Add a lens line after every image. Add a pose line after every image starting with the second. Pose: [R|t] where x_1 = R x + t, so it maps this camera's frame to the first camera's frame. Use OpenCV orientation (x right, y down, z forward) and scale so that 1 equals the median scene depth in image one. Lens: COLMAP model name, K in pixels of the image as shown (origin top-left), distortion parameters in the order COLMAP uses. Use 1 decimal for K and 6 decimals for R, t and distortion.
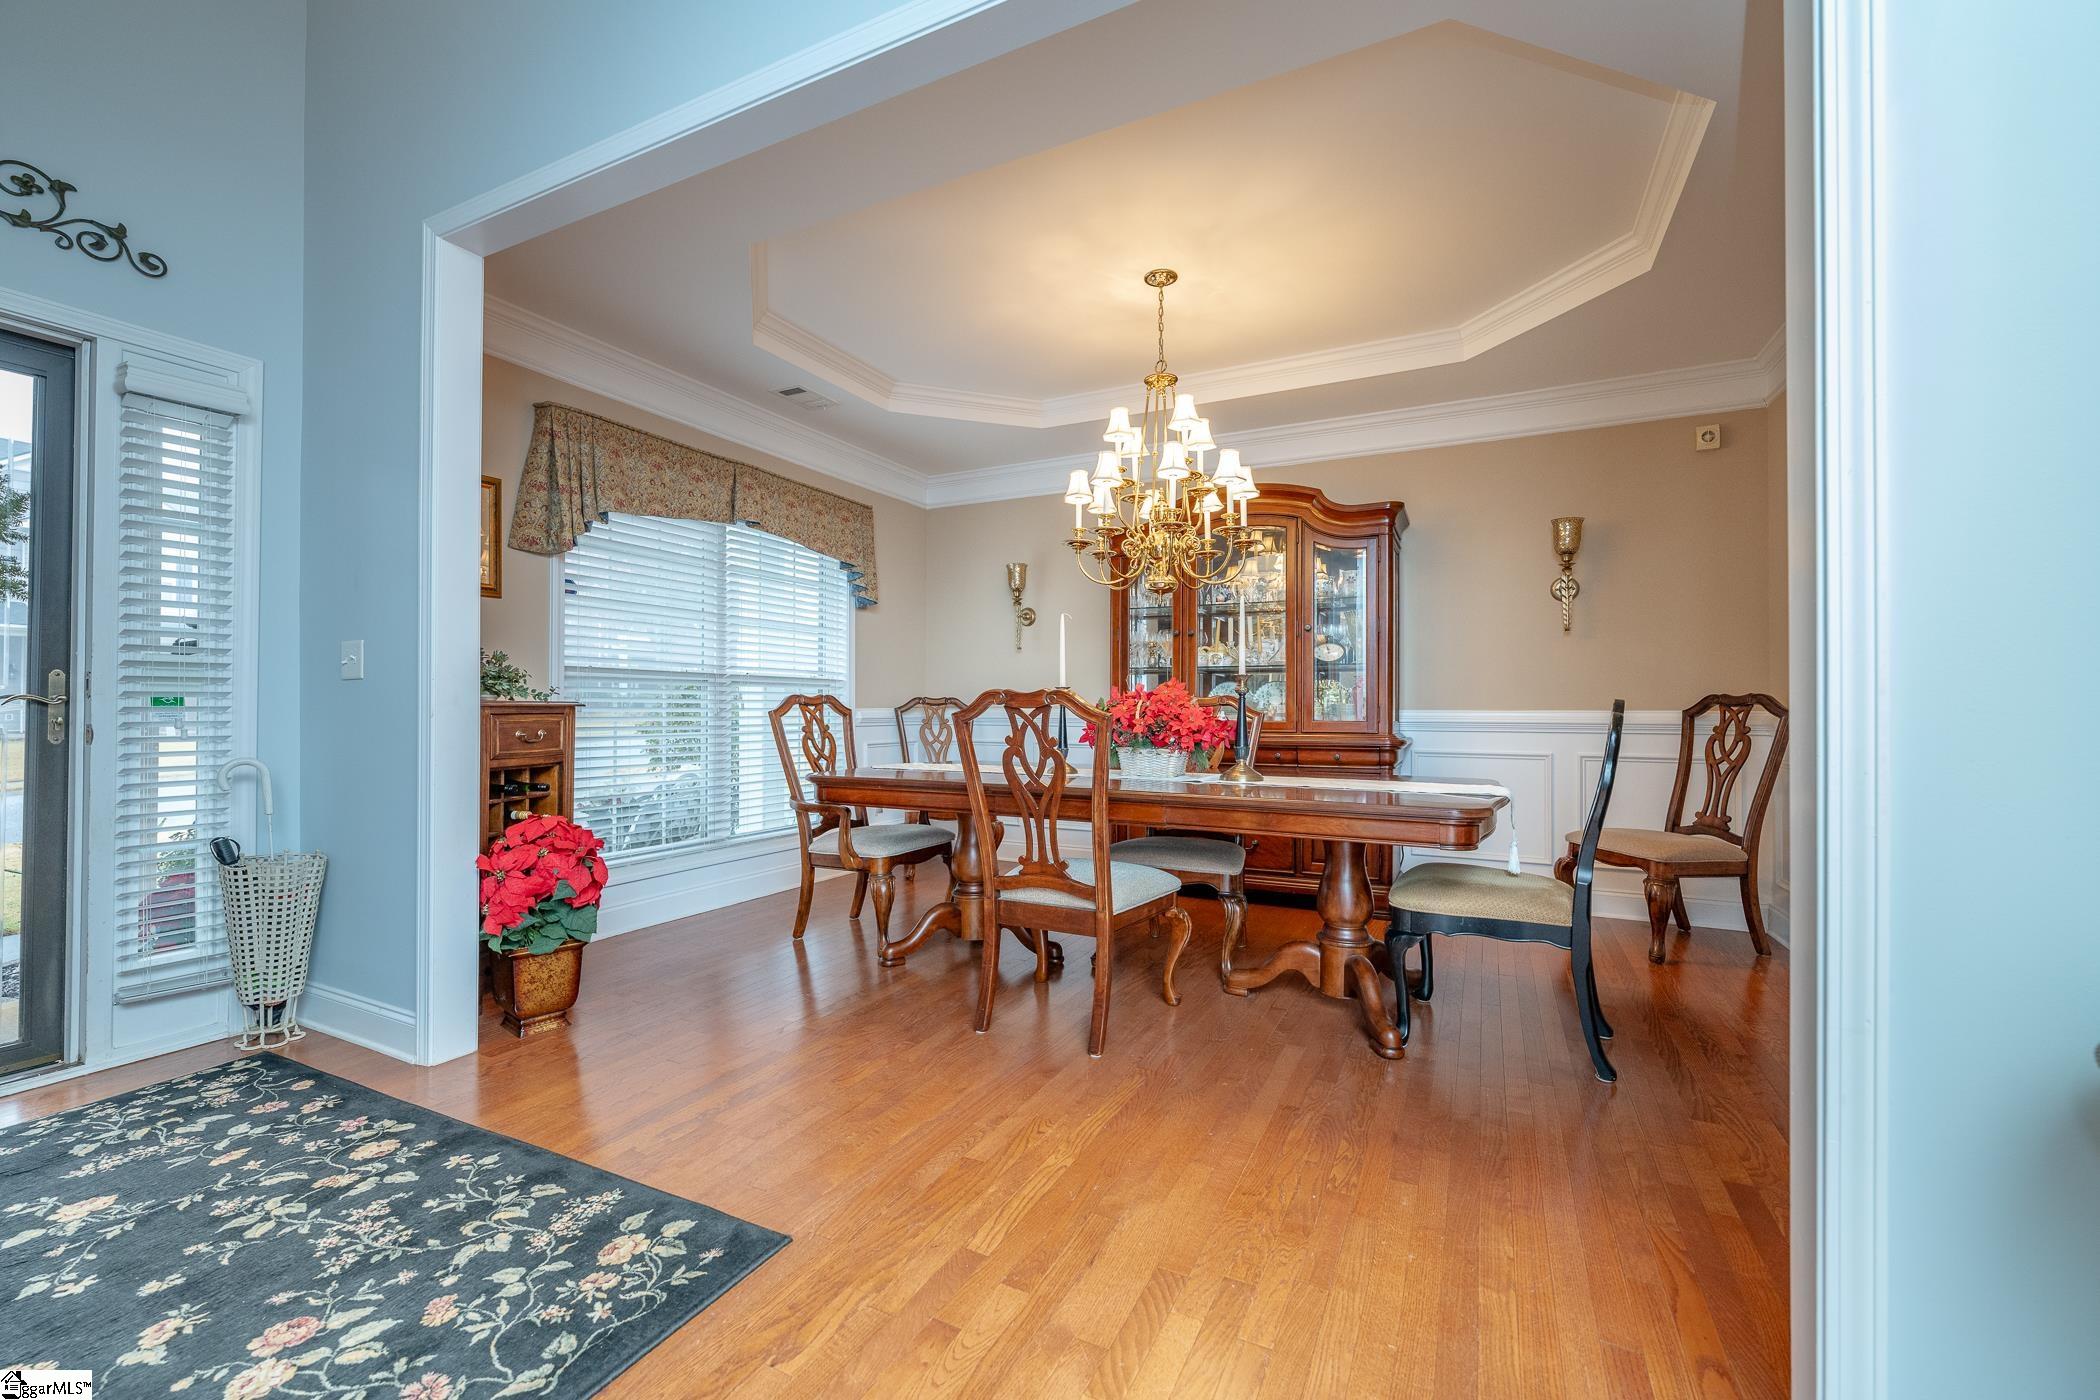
lens RADIAL K [[851.6, 0, 1055.6], [0, 851.6, 700.1], [0, 0, 1]] dist [0.001053, 0.000429]
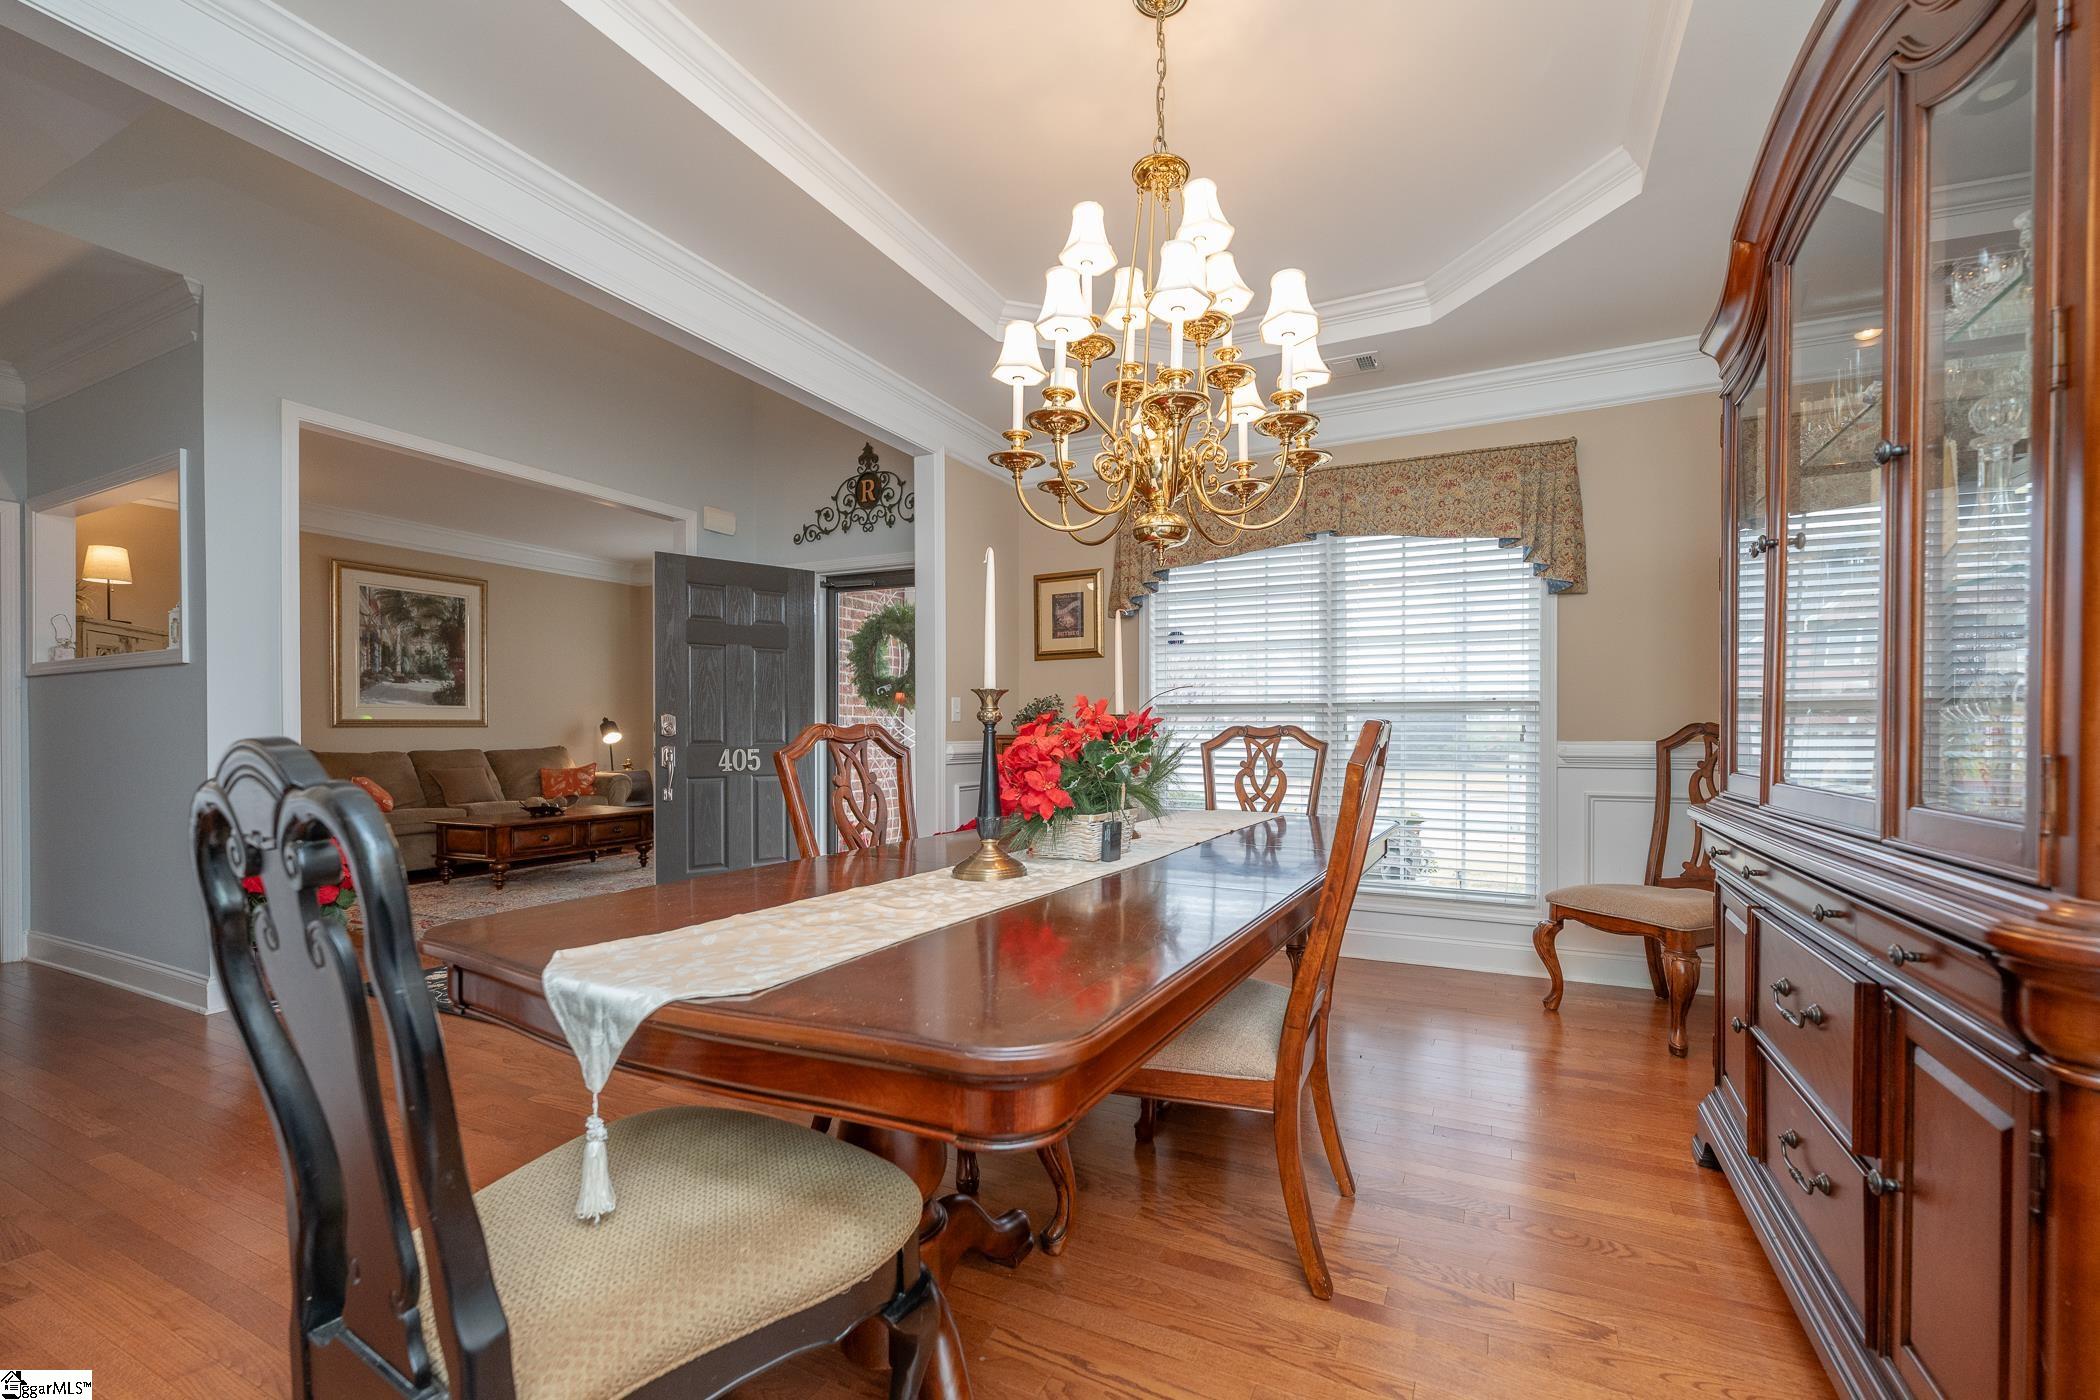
lens RADIAL K [[851.6, 0, 1058.0], [0, 851.6, 734.5], [0, 0, 1]] dist [0.001053, 0.000429]
pose [[0.022525, -0.000164, -0.999746, 1.076585], [0.009610, 0.999954, 0.000053, 0.002669], [0.999700, -0.009609, 0.022525, 1.406920]]
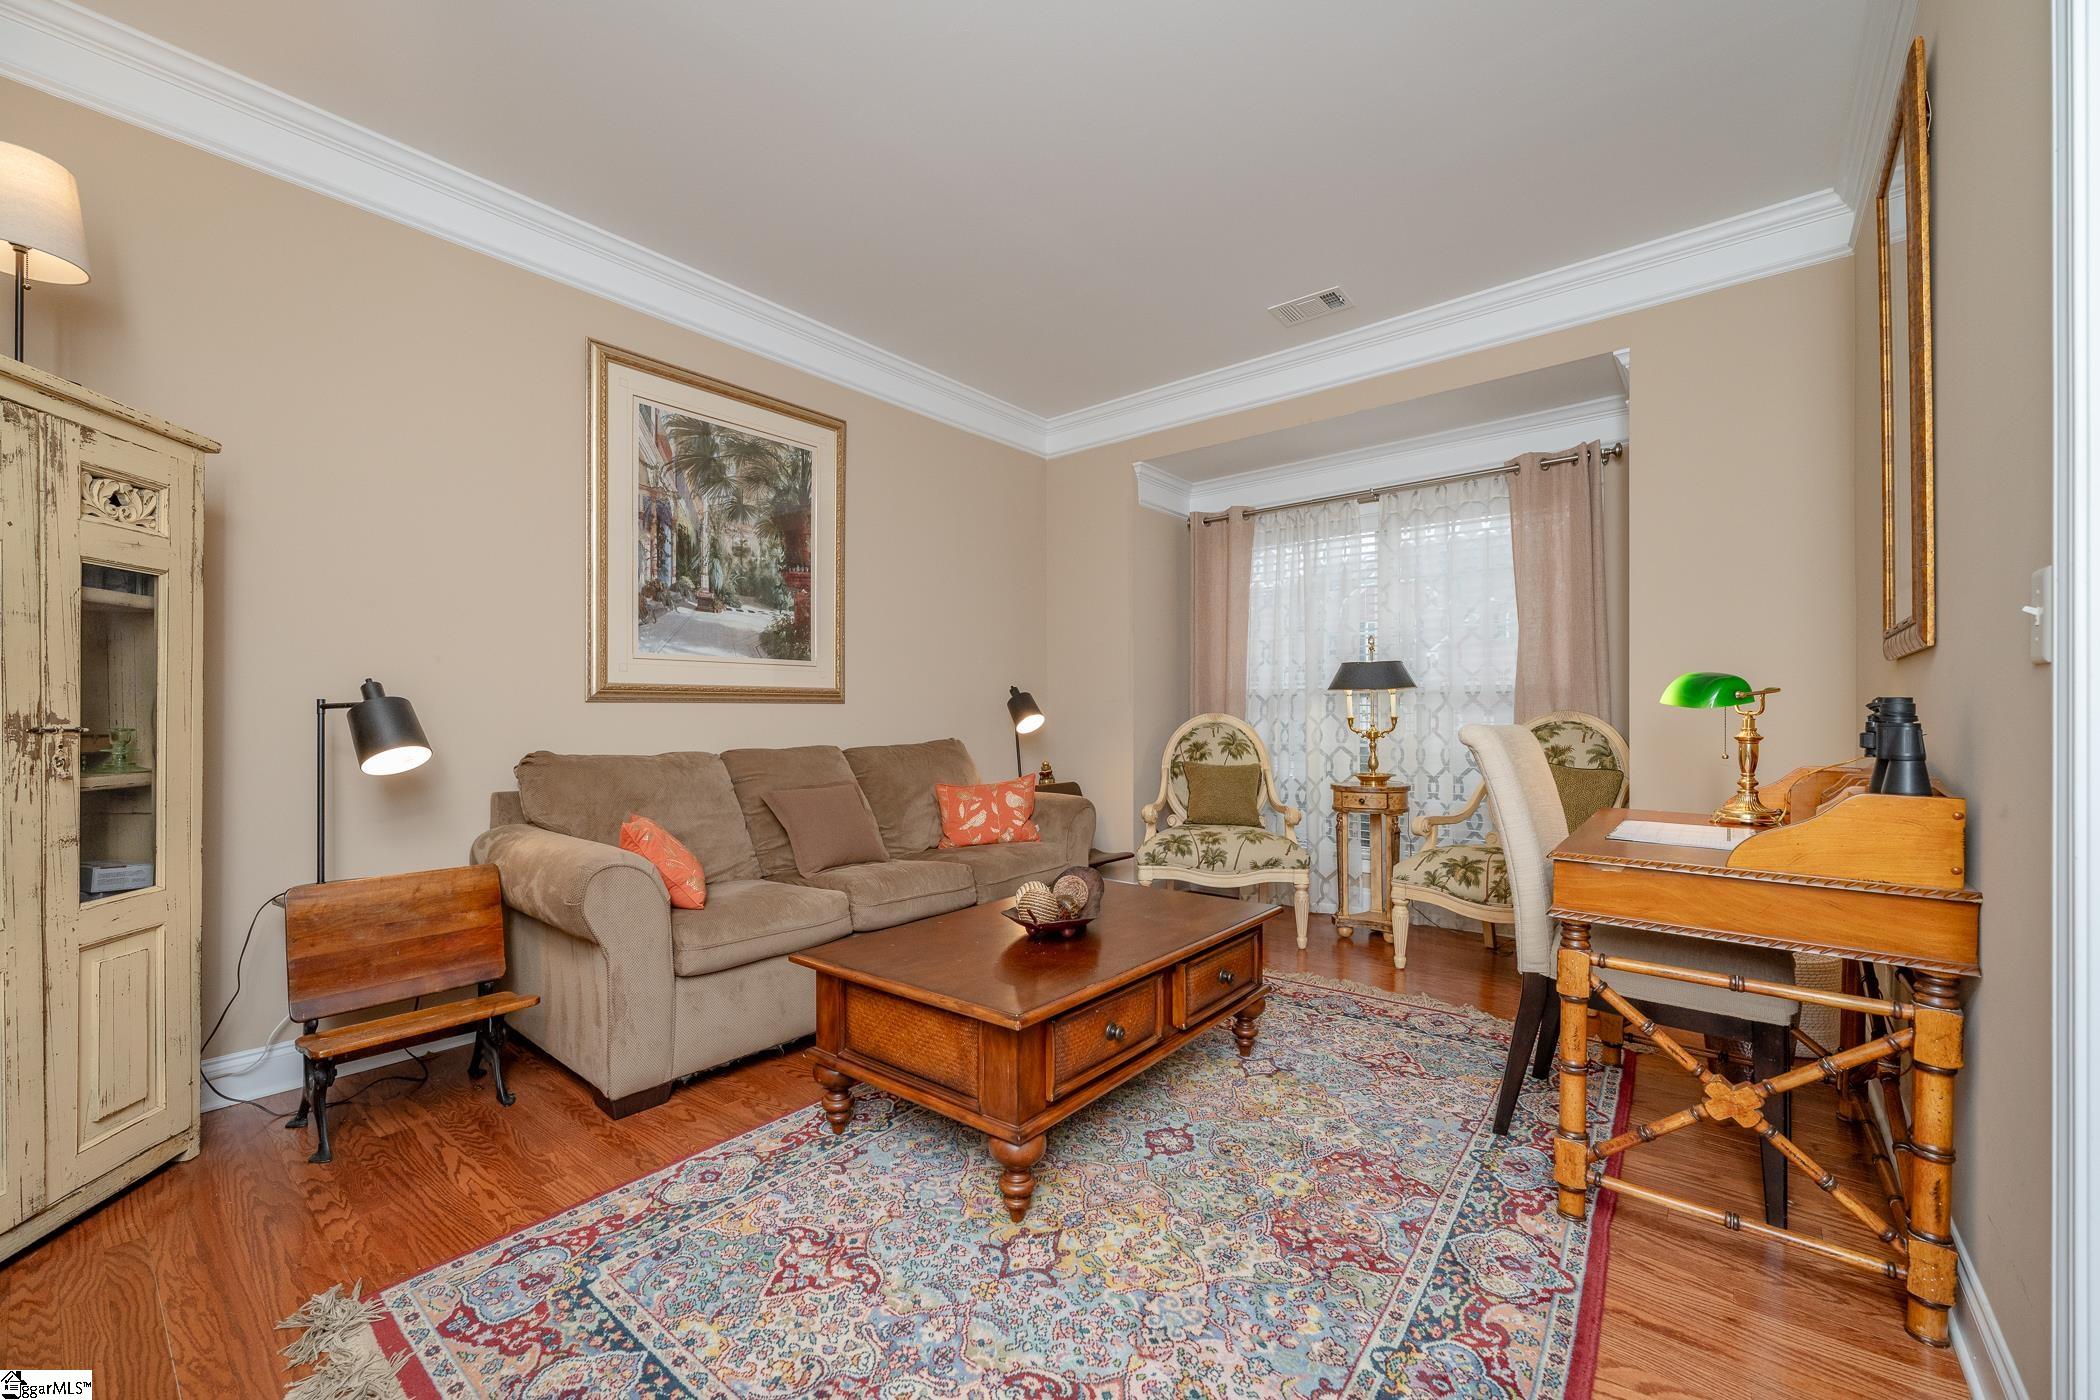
lens RADIAL K [[851.6, 0, 1001.9], [0, 851.6, 712.9], [0, 0, 1]] dist [0.001053, 0.000429]
pose [[-0.262189, -0.006821, -0.964992, -0.854127], [0.005577, 0.999948, -0.008583, -0.010387], [0.965000, -0.007632, -0.262137, -0.091768]]
